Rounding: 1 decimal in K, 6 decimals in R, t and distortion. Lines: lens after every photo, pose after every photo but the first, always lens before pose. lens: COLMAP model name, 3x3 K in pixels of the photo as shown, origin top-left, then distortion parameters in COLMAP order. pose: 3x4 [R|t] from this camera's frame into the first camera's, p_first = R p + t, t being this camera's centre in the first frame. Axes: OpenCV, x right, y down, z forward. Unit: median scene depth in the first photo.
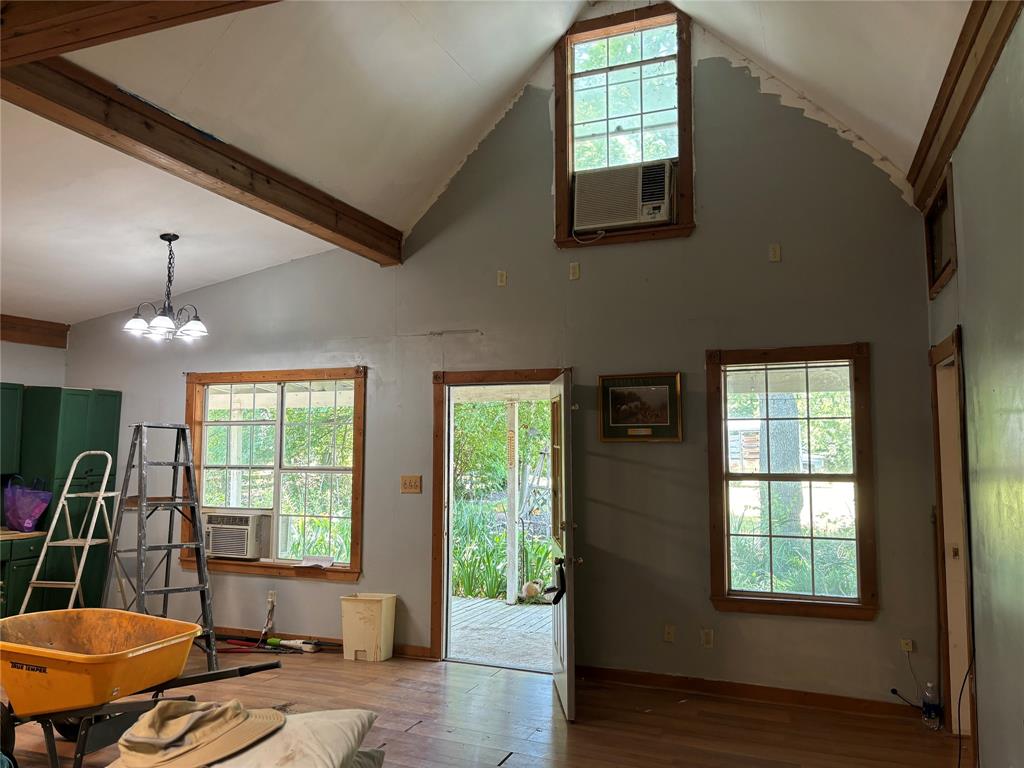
lens RADIAL K [[780.7, 0, 512.0], [0, 780.7, 384.0], [0, 0, 1]] dist [0.006626, 0.002105]
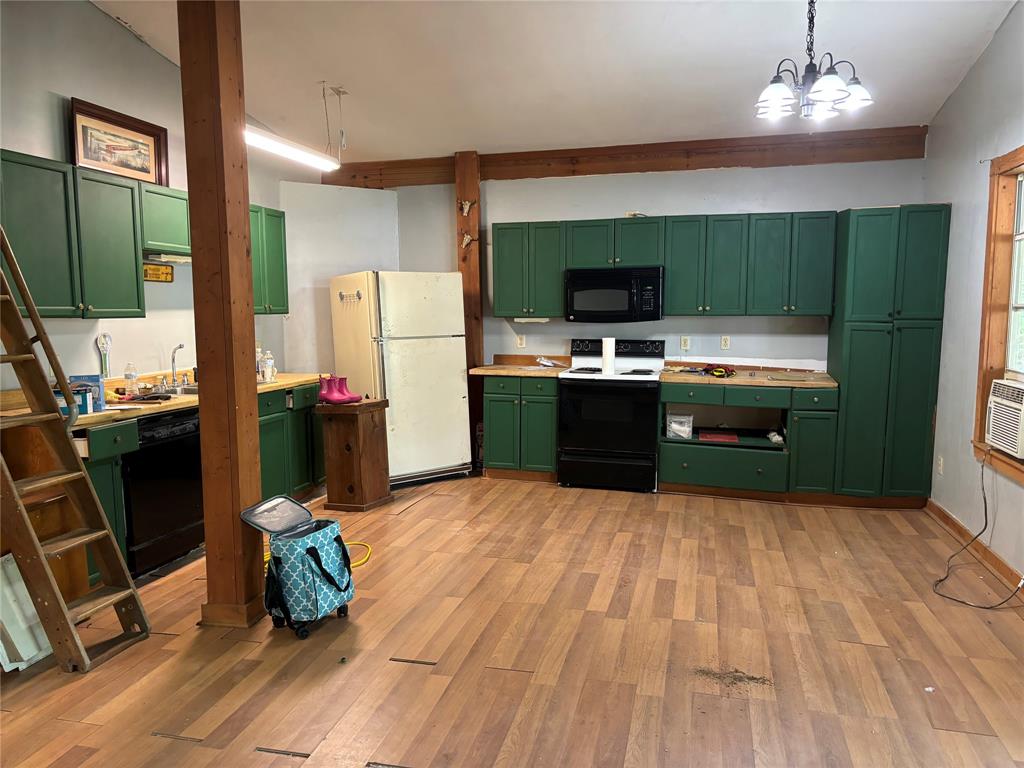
lens RADIAL K [[780.7, 0, 512.0], [0, 780.7, 384.0], [0, 0, 1]] dist [0.006626, 0.002105]
pose [[0.120653, 0.092460, -0.988379, 0.229686], [0.080183, 0.991492, 0.102539, 0.085671], [0.989451, -0.091623, 0.112213, 0.638909]]
